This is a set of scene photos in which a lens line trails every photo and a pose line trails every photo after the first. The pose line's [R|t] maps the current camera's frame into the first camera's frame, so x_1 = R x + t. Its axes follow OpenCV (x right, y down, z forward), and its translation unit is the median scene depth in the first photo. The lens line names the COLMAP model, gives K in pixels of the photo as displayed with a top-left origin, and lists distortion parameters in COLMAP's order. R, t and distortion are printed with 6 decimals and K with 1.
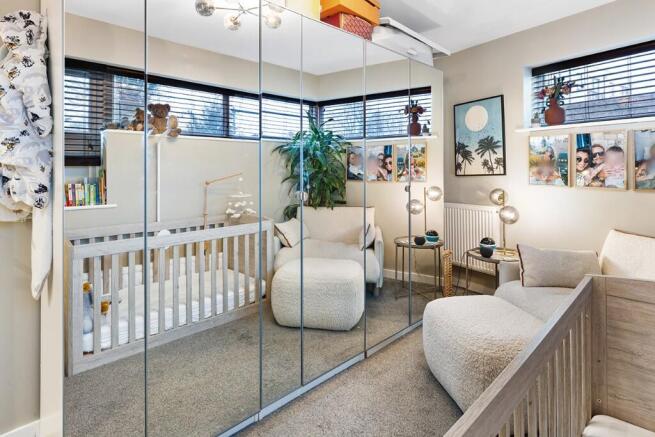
lens RADIAL K [[367.1, 0, 327.5], [0, 367.1, 218.5], [0, 0, 1]] dist [-0.001940, 0.000346]
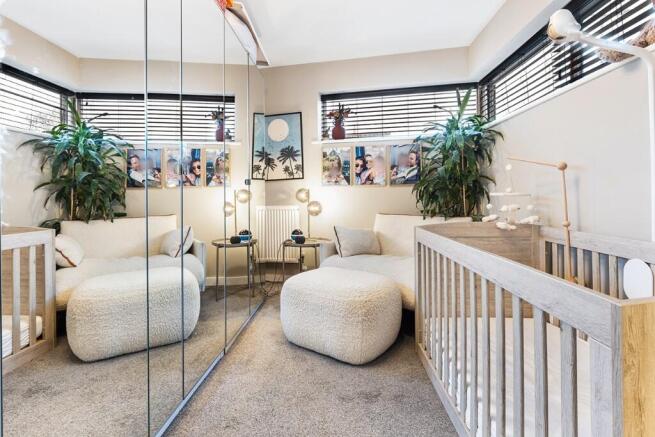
lens RADIAL K [[340.6, 0, 328.0], [0, 340.6, 232.1], [0, 0, 1]] dist [0.047867, 0.000105]
pose [[0.740680, -0.083025, 0.666708, -0.238803], [0.094742, 0.995326, 0.018695, 0.048287], [-0.665144, 0.049318, 0.745085, 0.083575]]
